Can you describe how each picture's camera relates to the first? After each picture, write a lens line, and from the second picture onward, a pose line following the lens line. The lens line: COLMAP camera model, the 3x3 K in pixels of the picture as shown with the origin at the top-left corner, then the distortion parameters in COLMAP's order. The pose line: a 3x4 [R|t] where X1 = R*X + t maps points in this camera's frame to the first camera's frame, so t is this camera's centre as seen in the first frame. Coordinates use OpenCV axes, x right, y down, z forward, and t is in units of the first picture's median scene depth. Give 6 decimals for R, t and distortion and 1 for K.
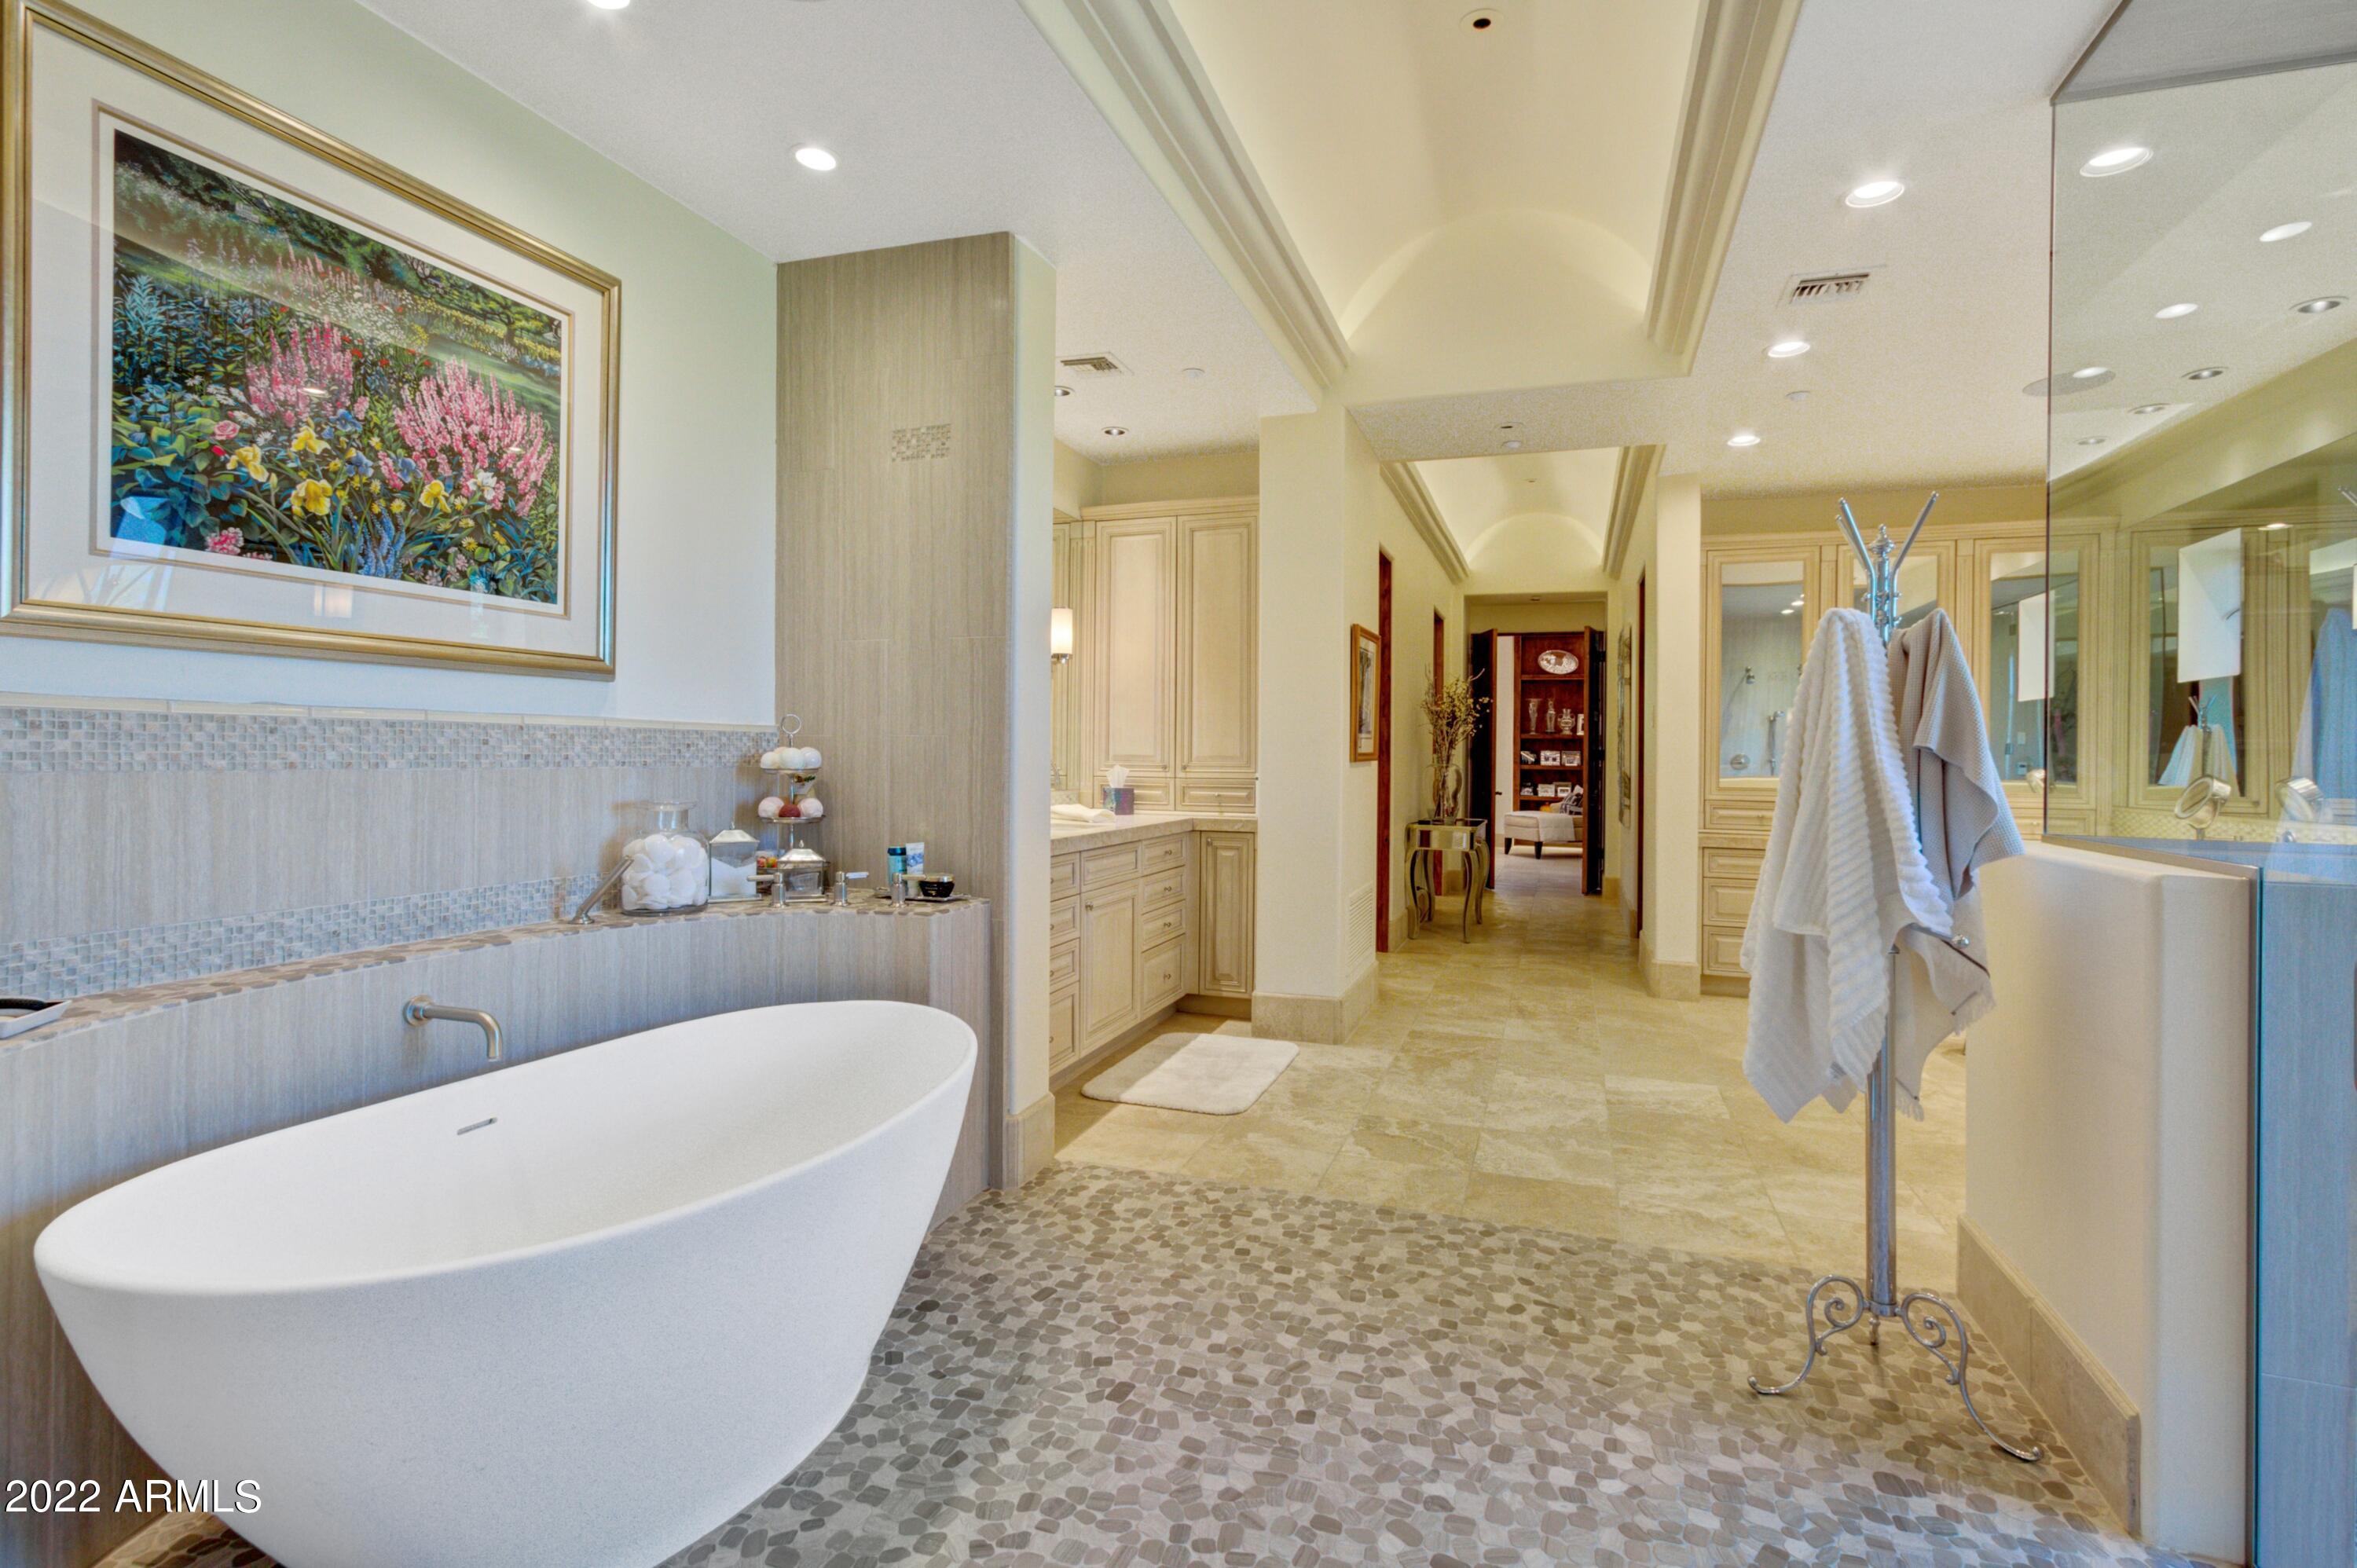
lens RADIAL K [[1078.4, 0, 1179.2], [0, 1078.4, 766.1], [0, 0, 1]] dist [0.001229, 0.004144]
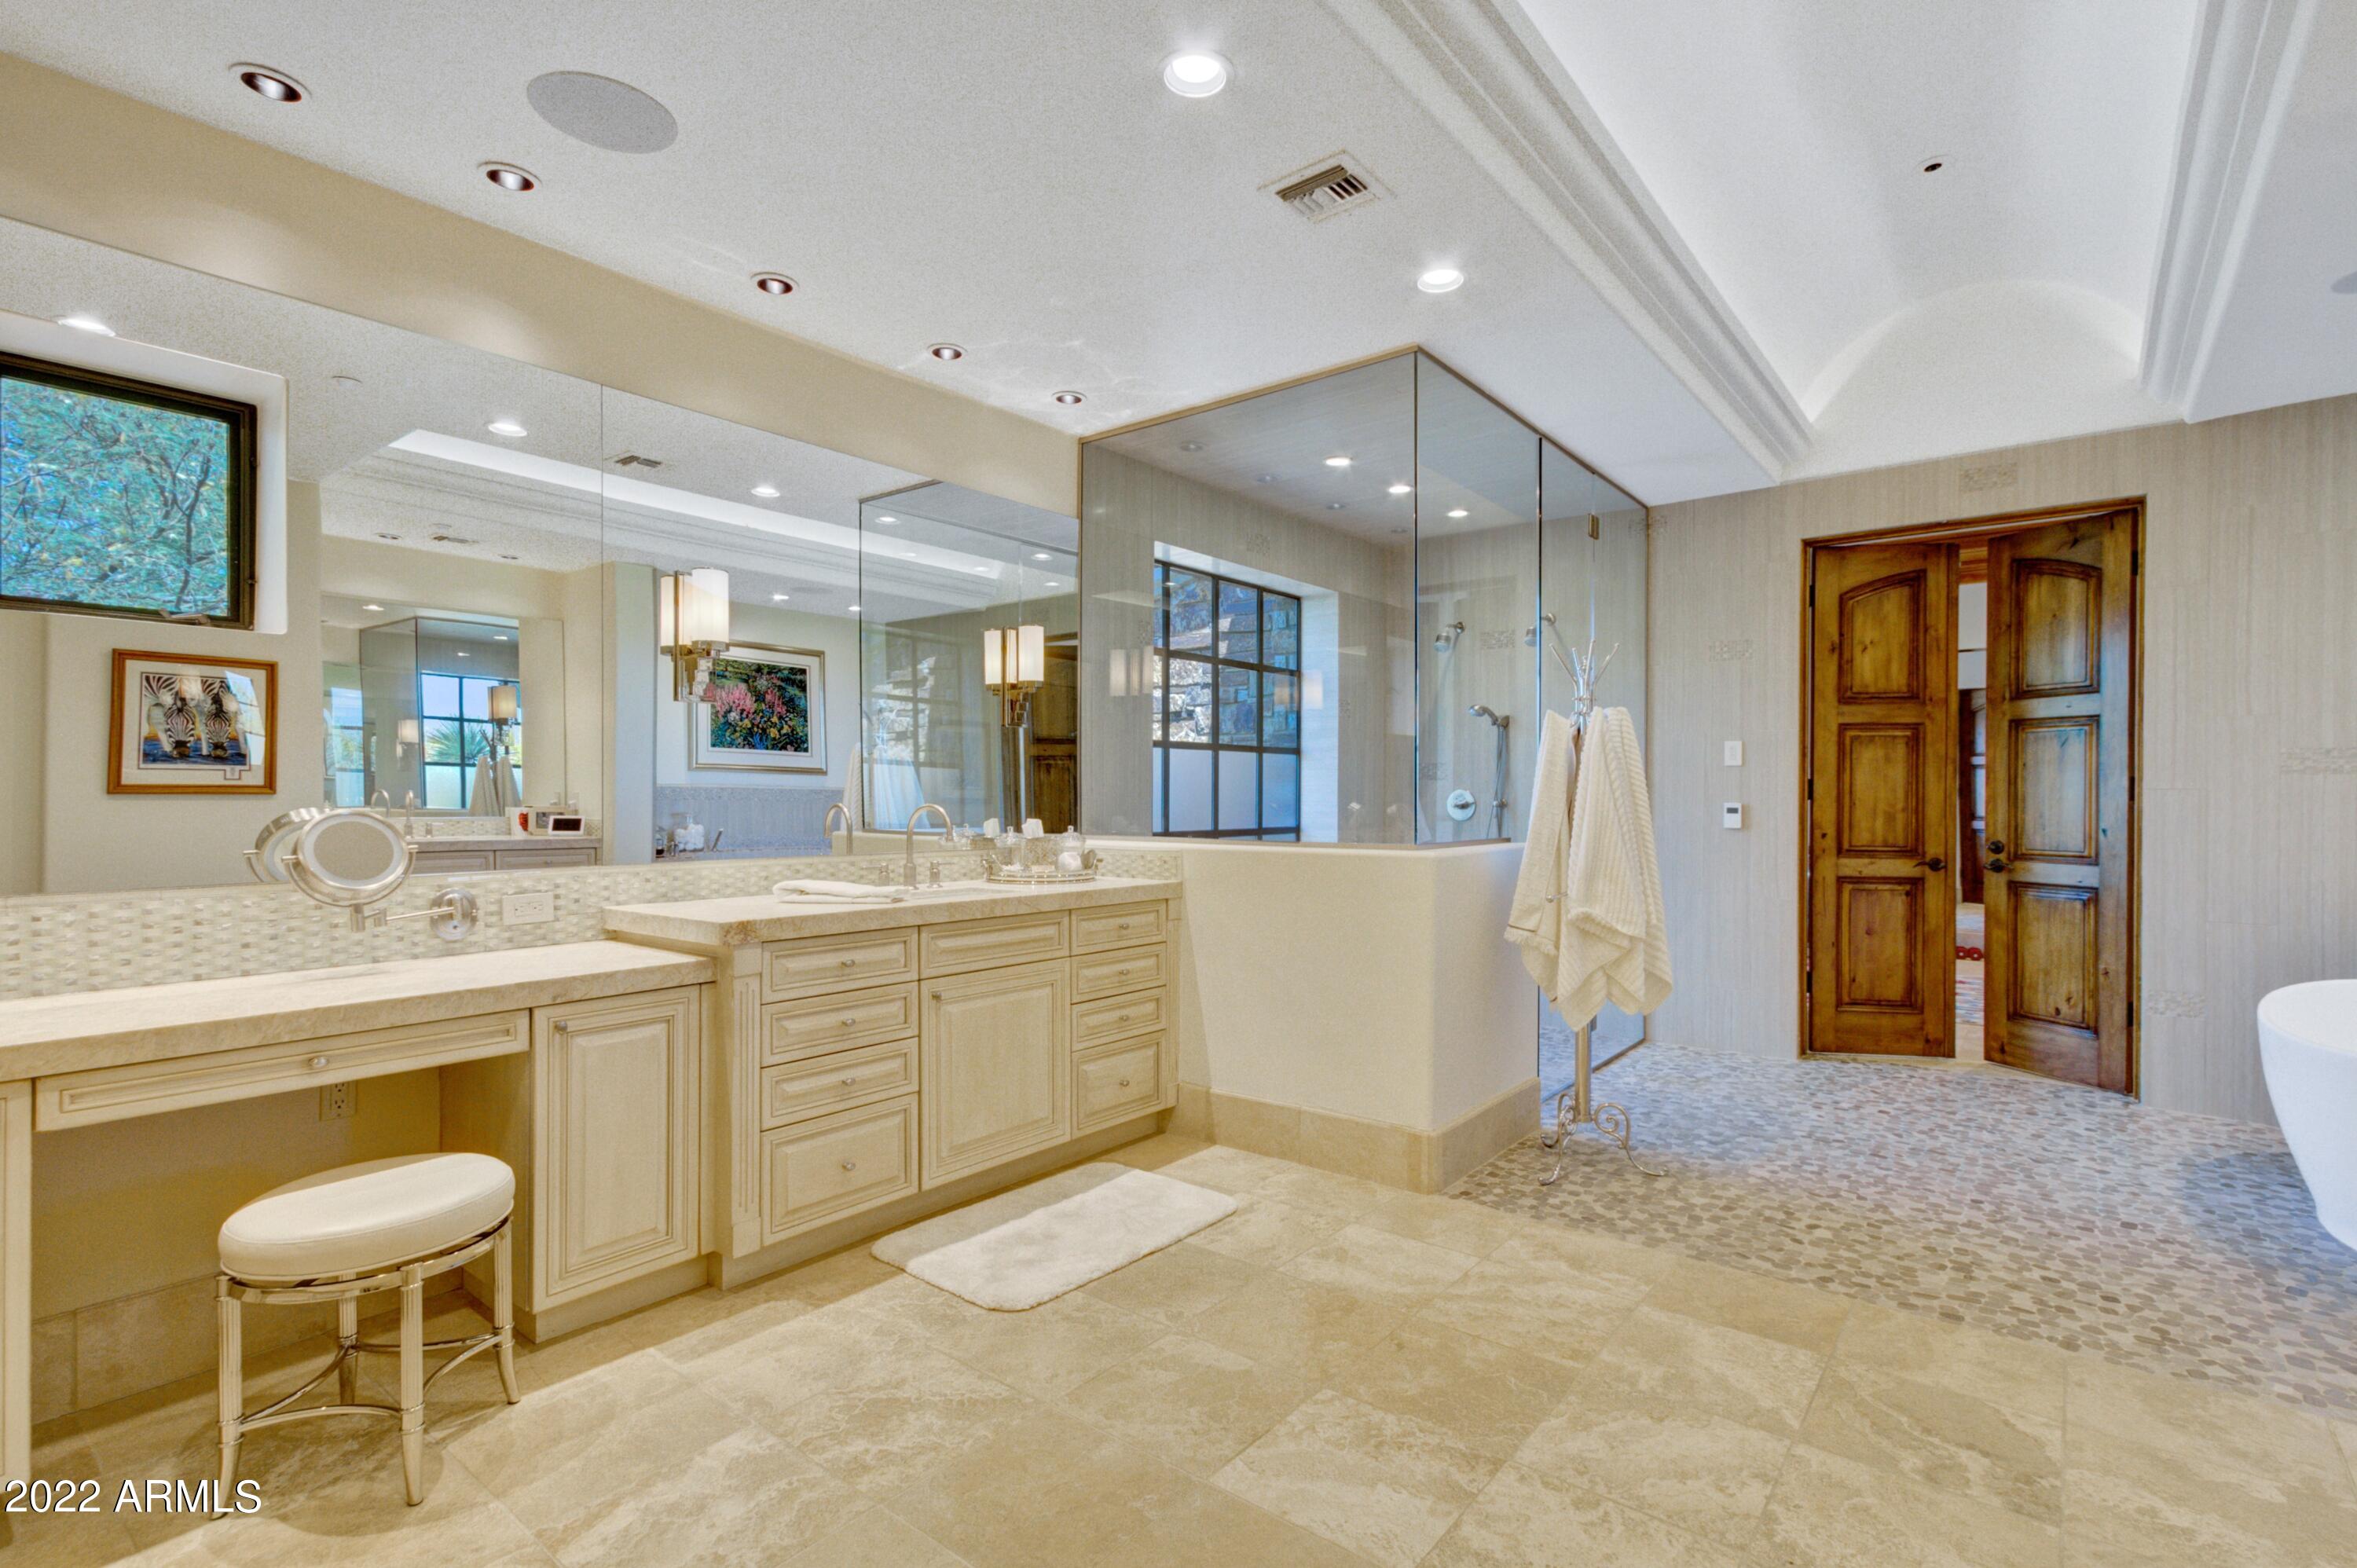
lens RADIAL K [[1078.4, 0, 1182.1], [0, 1078.4, 786.6], [0, 0, 1]] dist [0.001229, 0.004144]
pose [[-0.941331, -0.017633, 0.337023, 0.603010], [-0.013751, 0.999809, 0.013903, -0.033897], [-0.337203, 0.008452, -0.941394, 2.493752]]
